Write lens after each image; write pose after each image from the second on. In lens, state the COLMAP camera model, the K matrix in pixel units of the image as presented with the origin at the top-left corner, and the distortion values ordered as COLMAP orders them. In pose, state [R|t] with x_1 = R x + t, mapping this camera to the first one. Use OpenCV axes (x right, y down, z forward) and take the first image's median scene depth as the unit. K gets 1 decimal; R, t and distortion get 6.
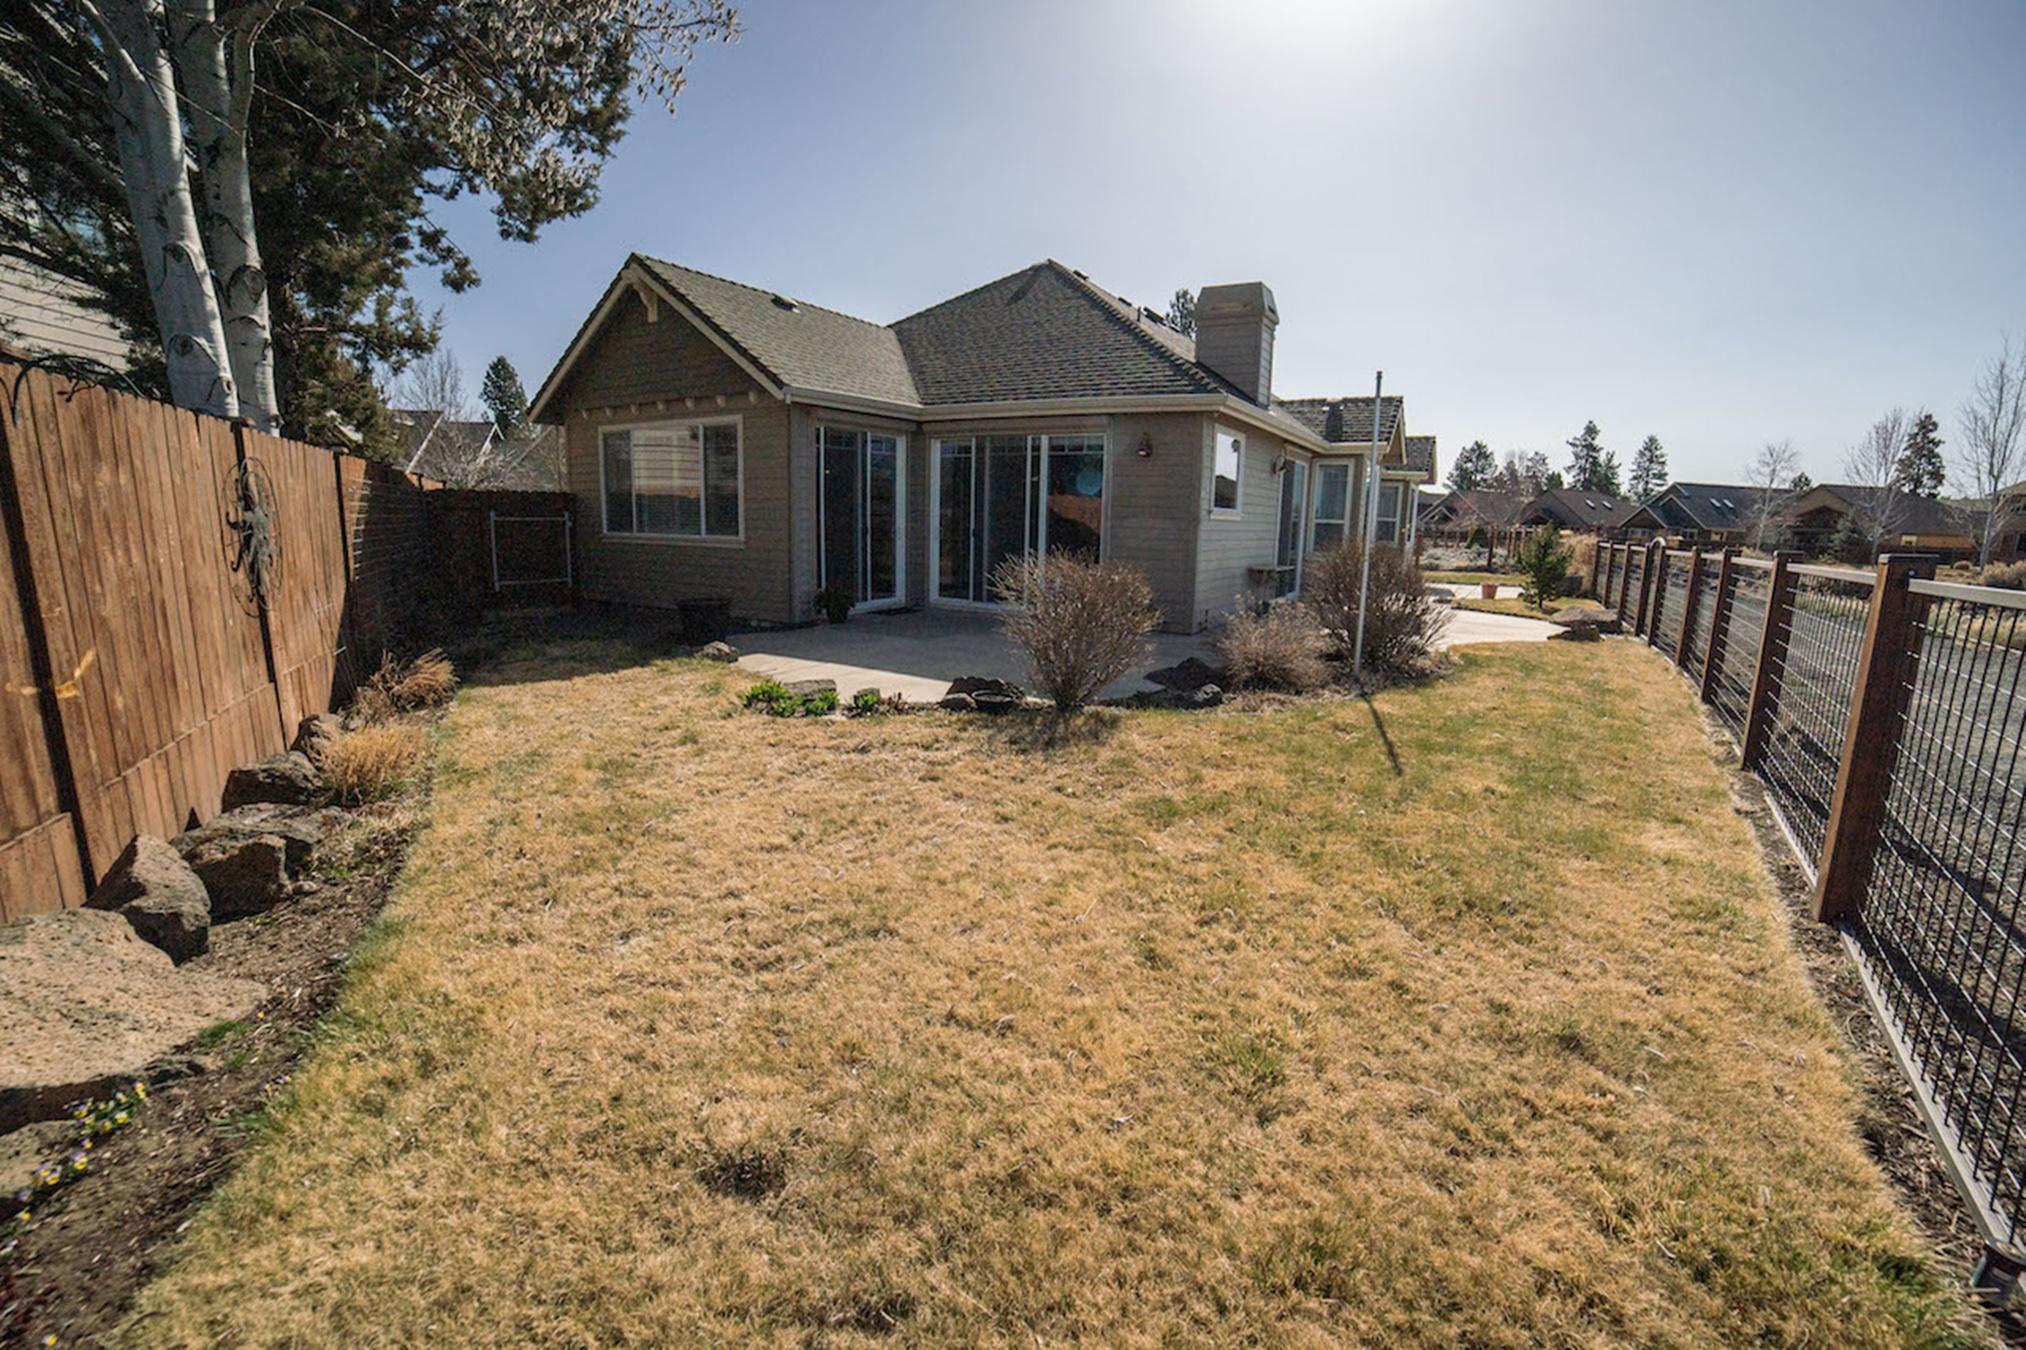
lens RADIAL K [[865.9, 0, 1009.3], [0, 865.9, 672.1], [0, 0, 1]] dist [-0.111075, 0.040966]
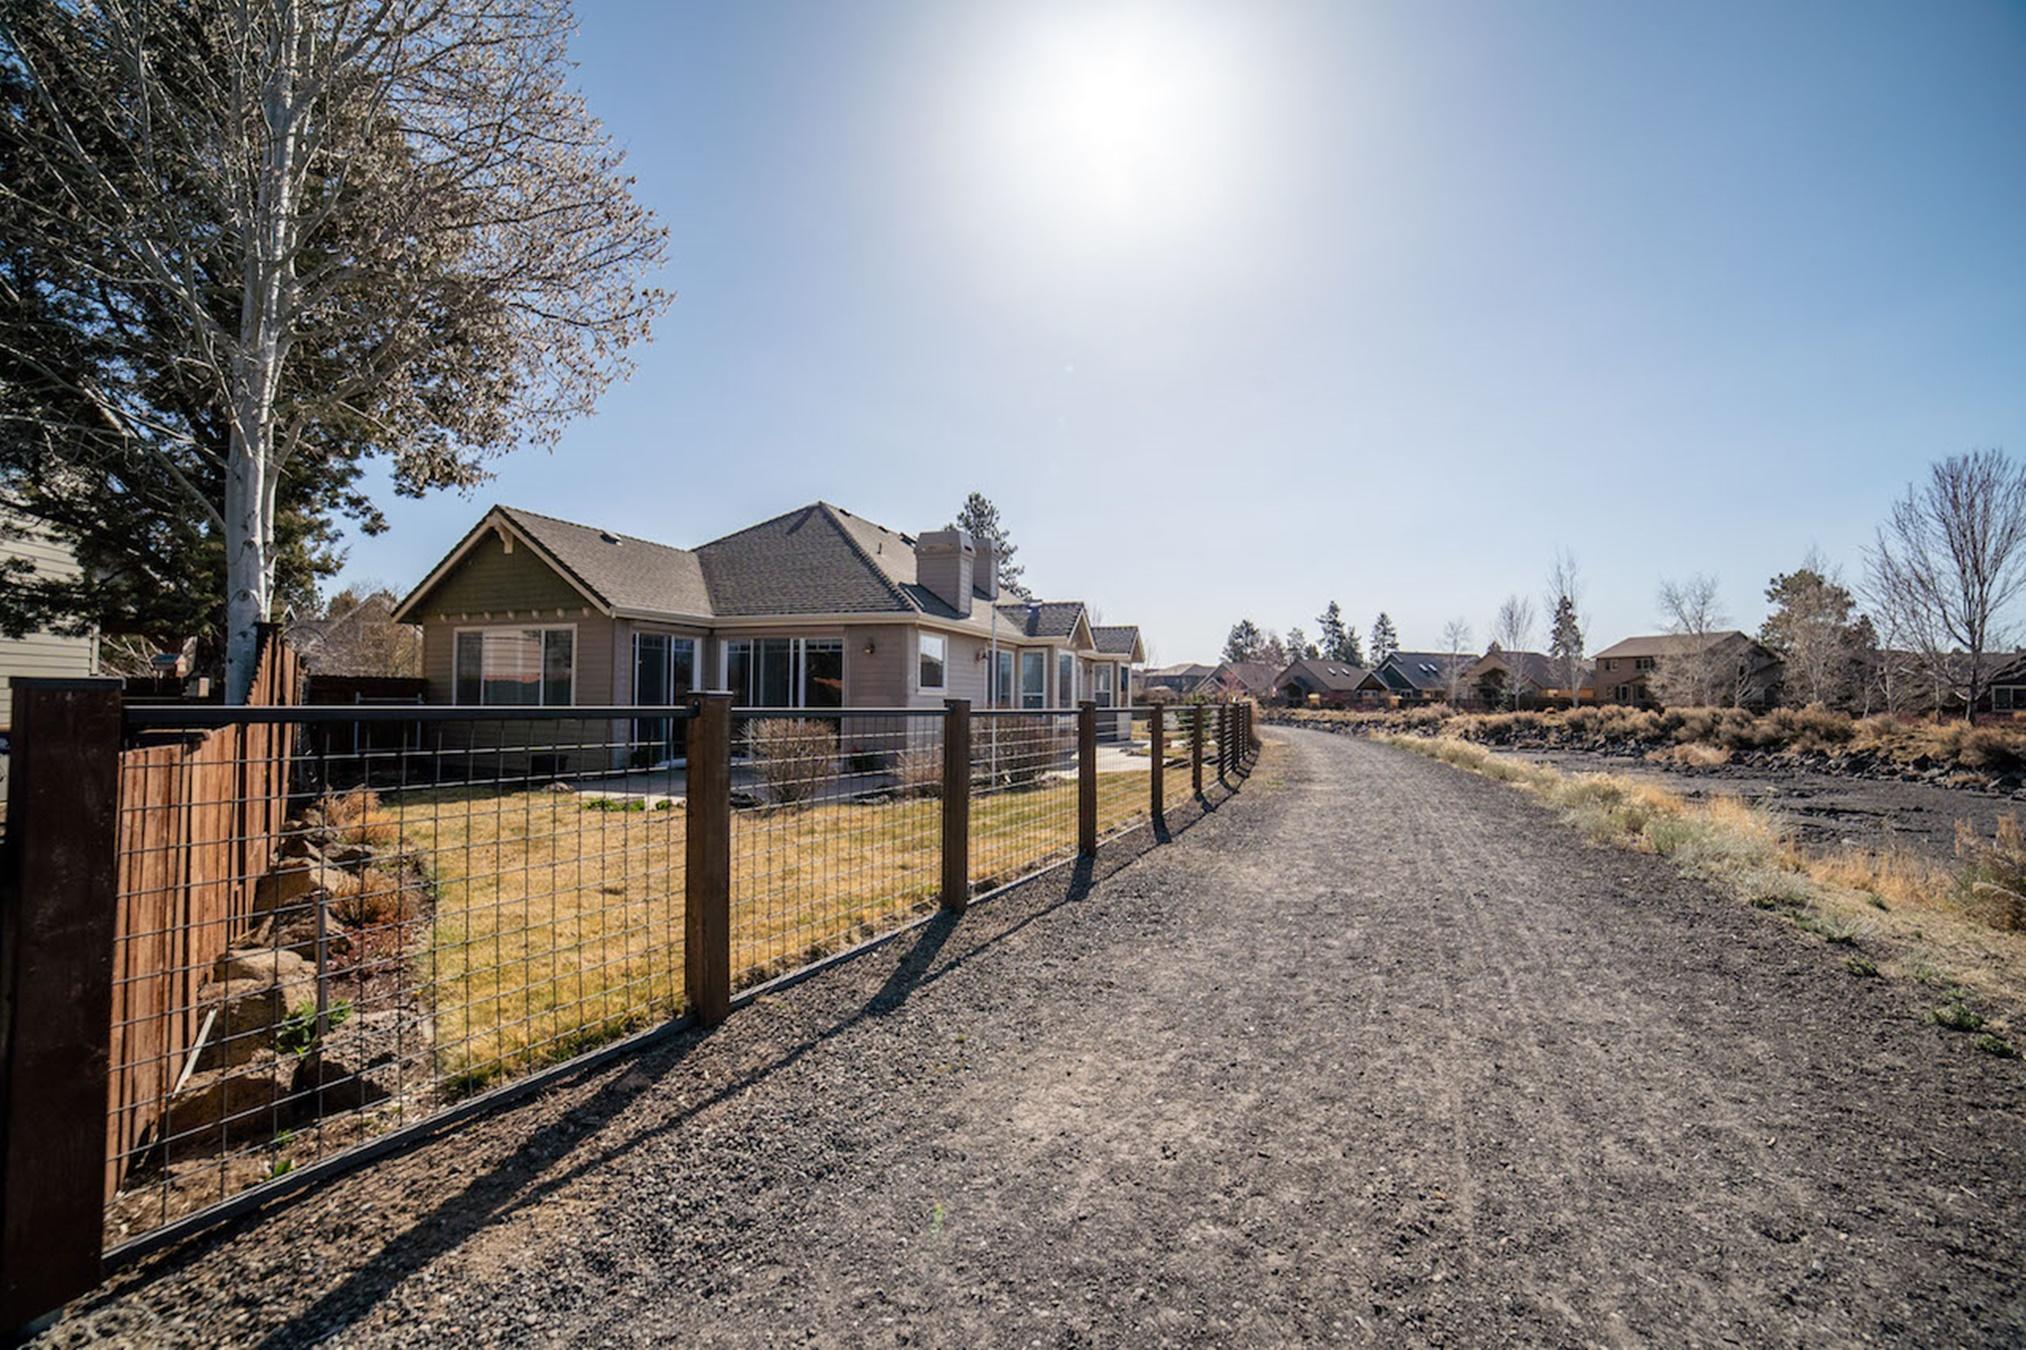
lens RADIAL K [[865.9, 0, 1009.3], [0, 865.9, 672.1], [0, 0, 1]] dist [-0.111075, 0.040966]
pose [[0.978702, -0.010826, 0.205002, 0.079116], [0.052396, 0.978708, -0.198459, 0.071324], [-0.198488, 0.204973, 0.958430, -0.382610]]
